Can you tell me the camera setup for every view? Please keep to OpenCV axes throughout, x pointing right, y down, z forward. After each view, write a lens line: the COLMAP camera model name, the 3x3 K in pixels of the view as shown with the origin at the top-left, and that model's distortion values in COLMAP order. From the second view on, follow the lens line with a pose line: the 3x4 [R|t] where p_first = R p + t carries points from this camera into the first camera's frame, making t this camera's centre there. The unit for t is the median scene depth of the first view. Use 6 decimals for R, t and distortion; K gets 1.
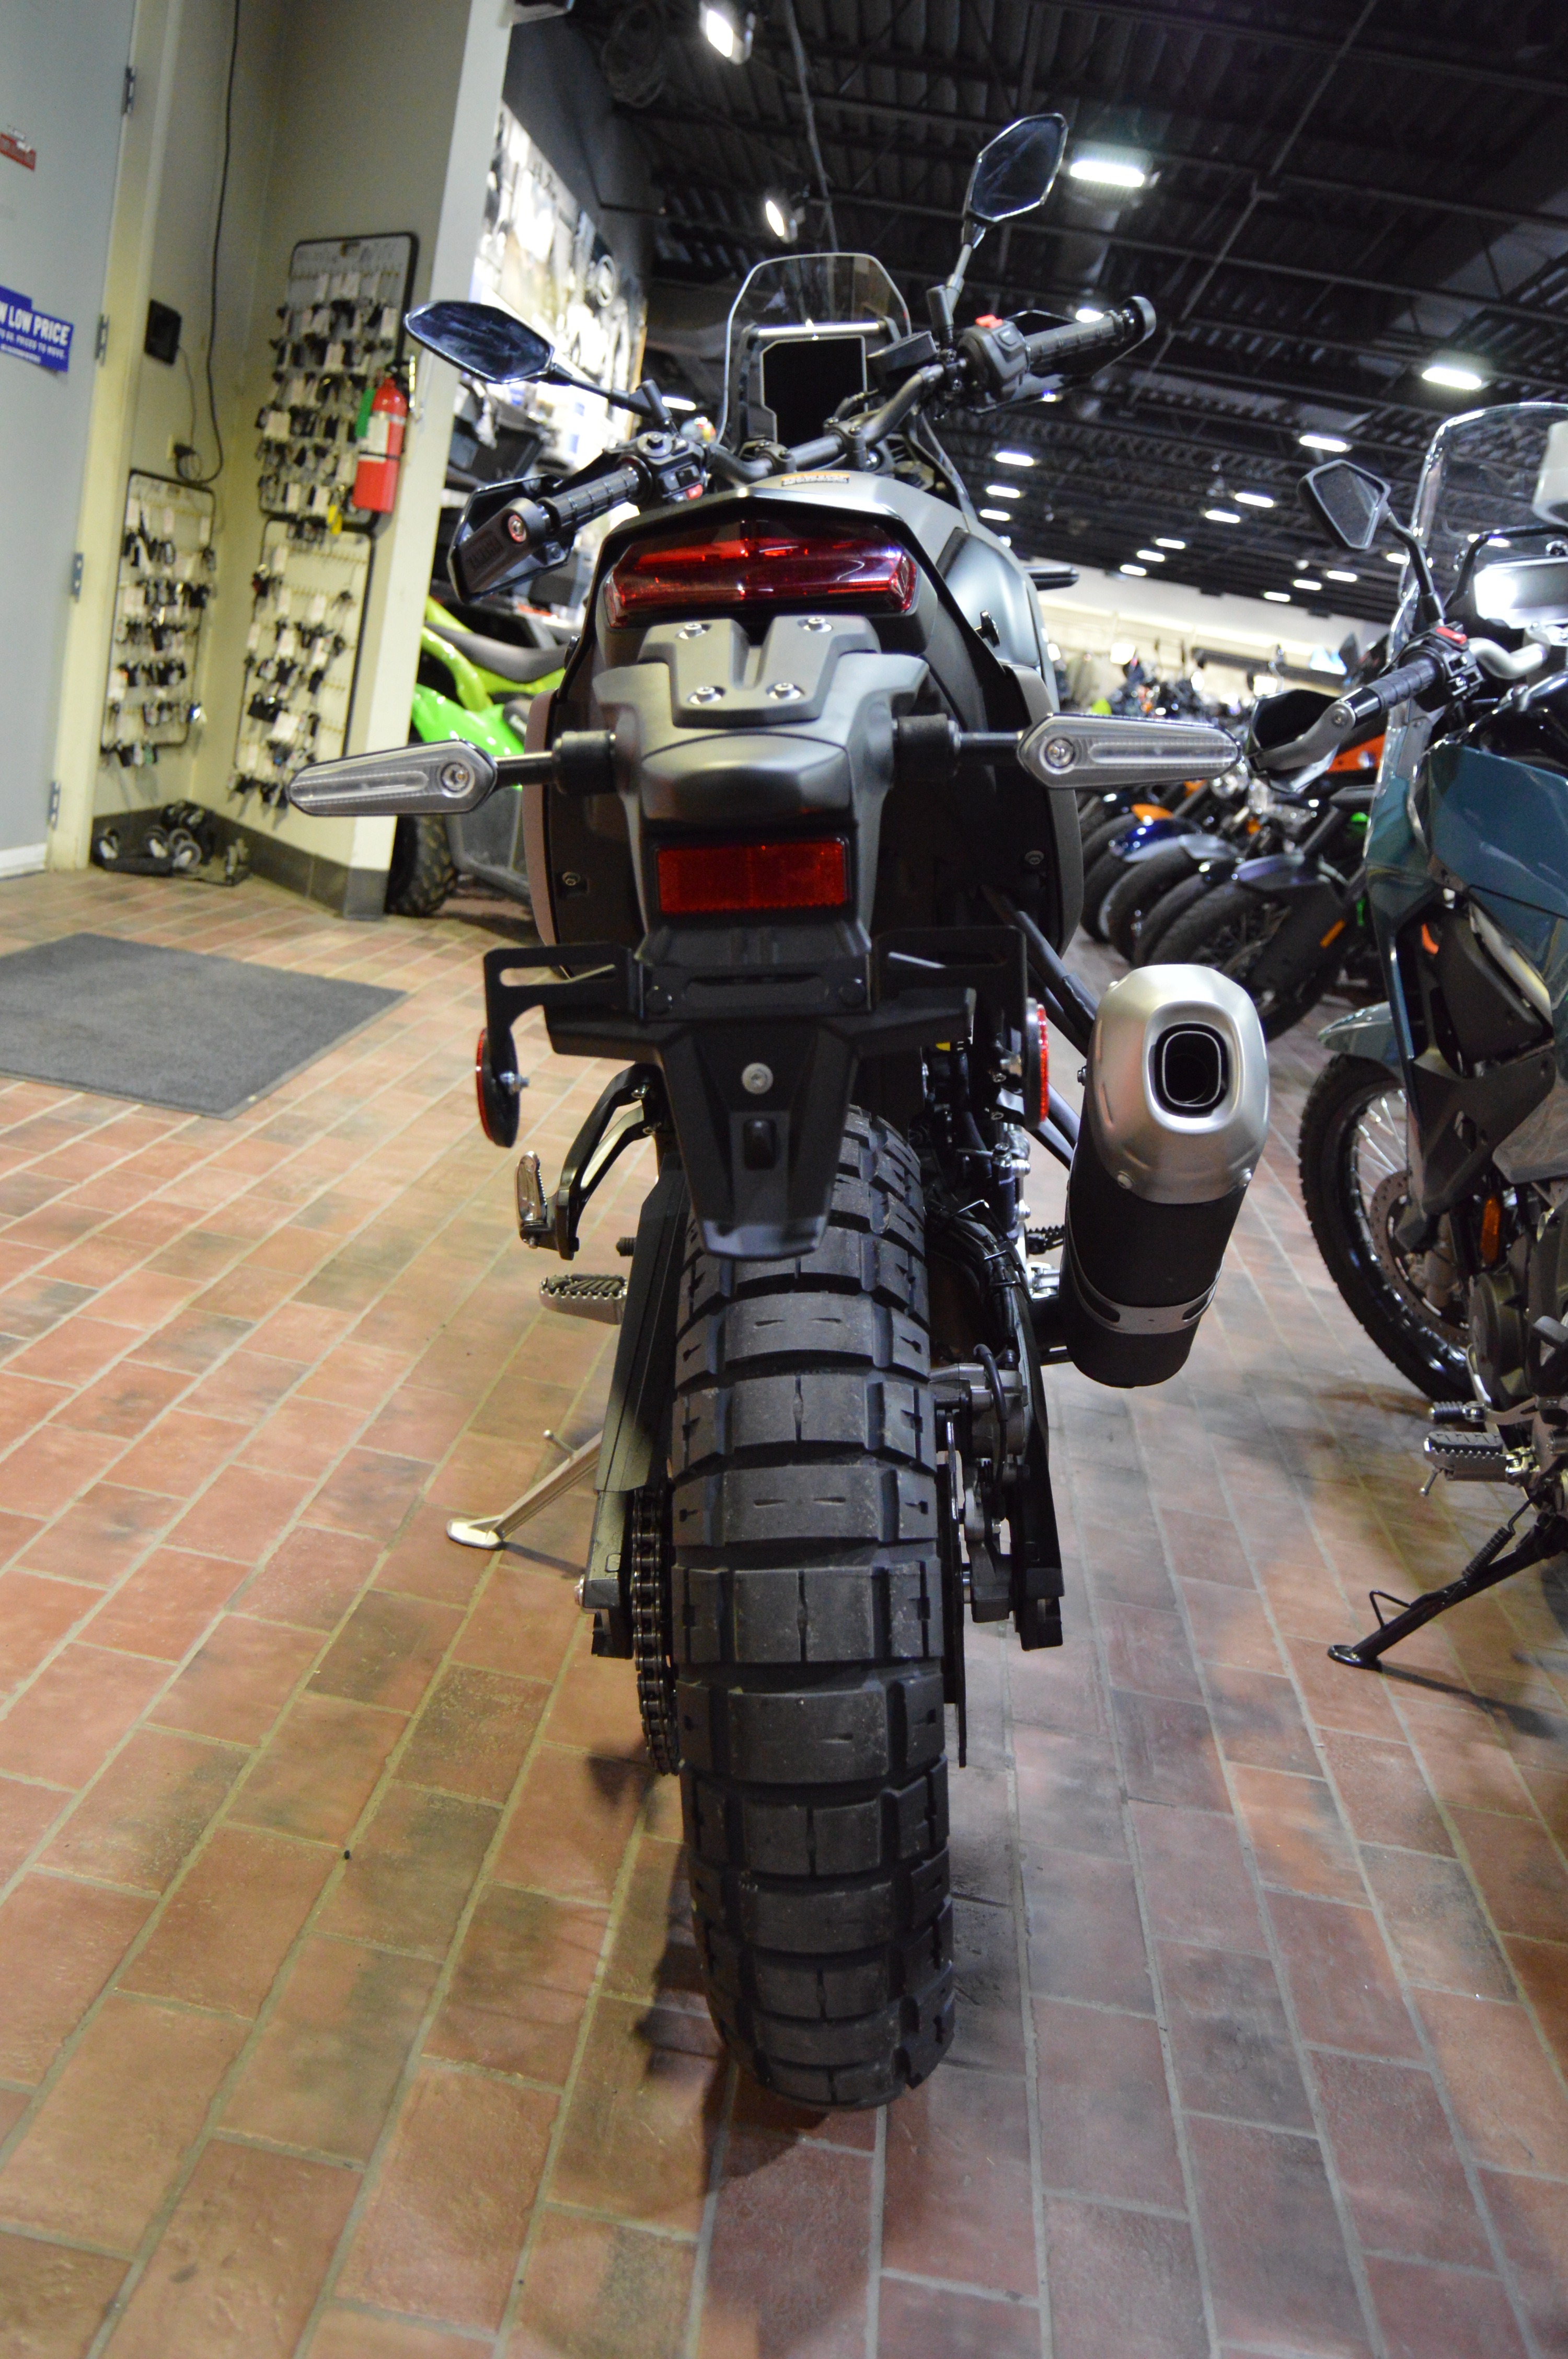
lens RADIAL K [[1957.1, 0, 782.1], [0, 1957.1, 1104.4], [0, 0, 1]] dist [-0.073546, 0.019112]
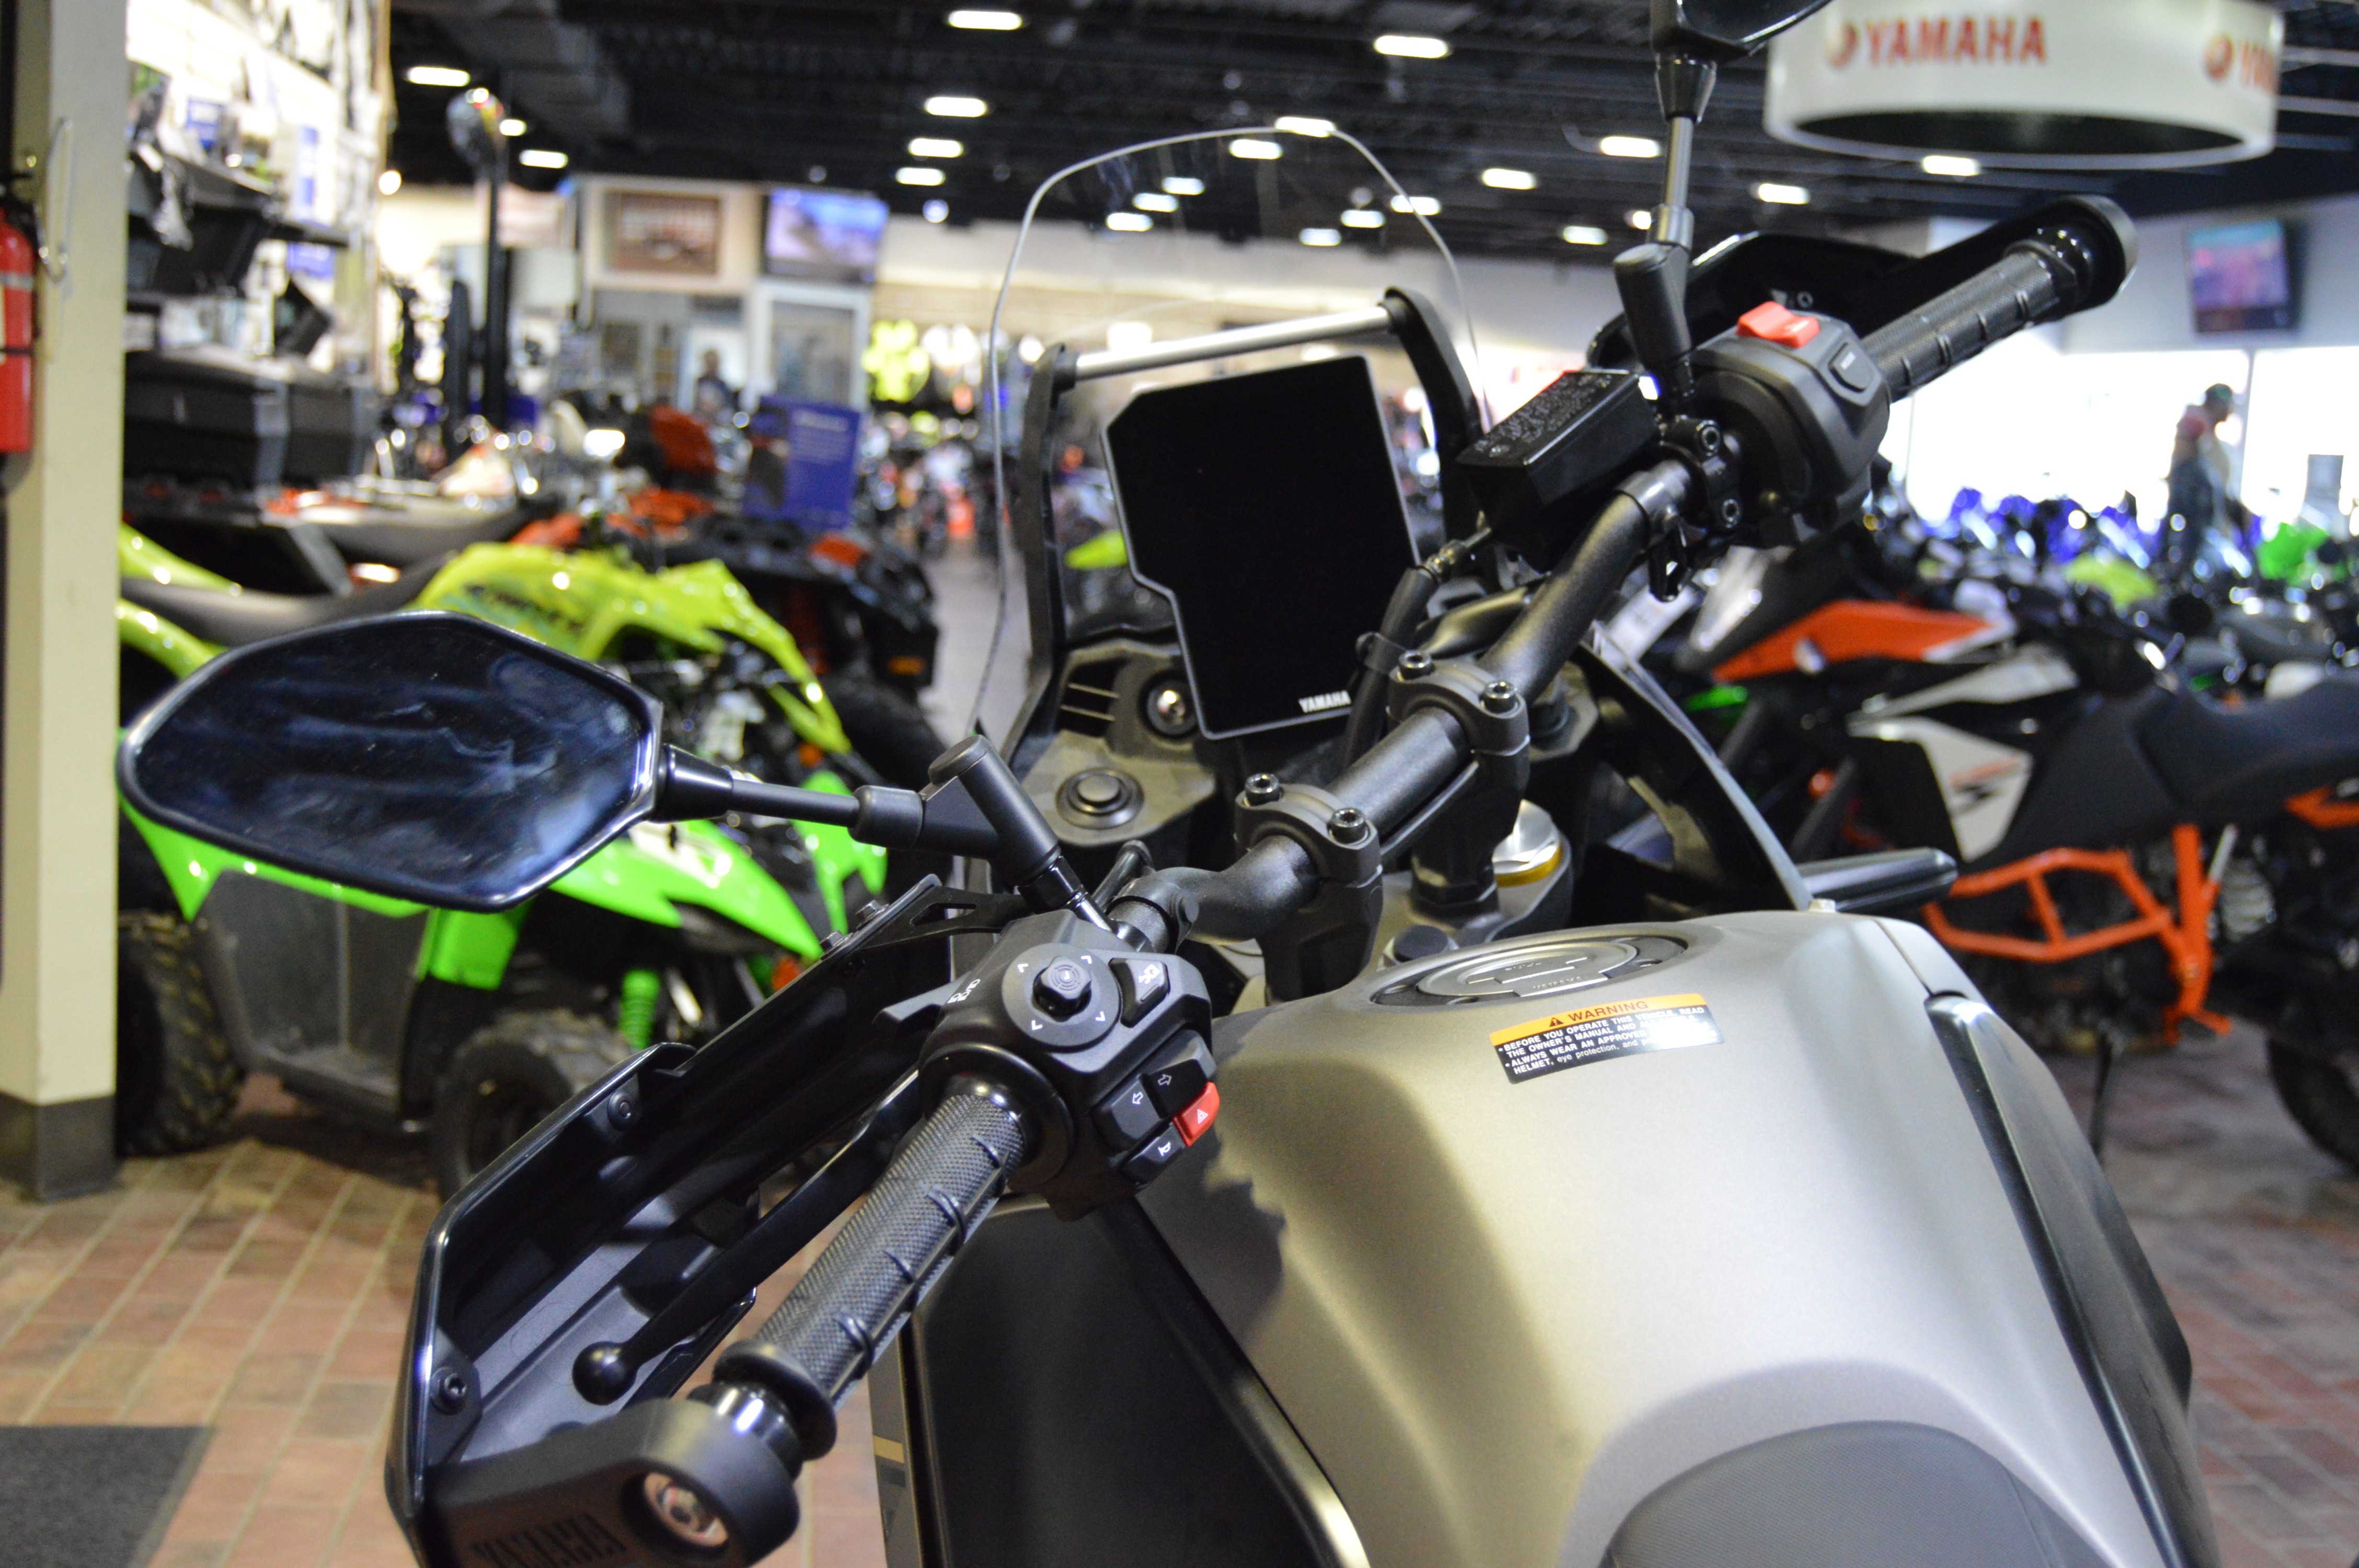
lens RADIAL K [[2760.3, 0, 1179.5], [0, 2760.3, 784.0], [0, 0, 1]] dist [-0.021915, -0.017396]
pose [[0.973326, -0.142010, 0.180192, -0.039781], [0.153917, 0.986616, -0.053840, -0.116050], [-0.170135, 0.080138, 0.982157, 0.195753]]
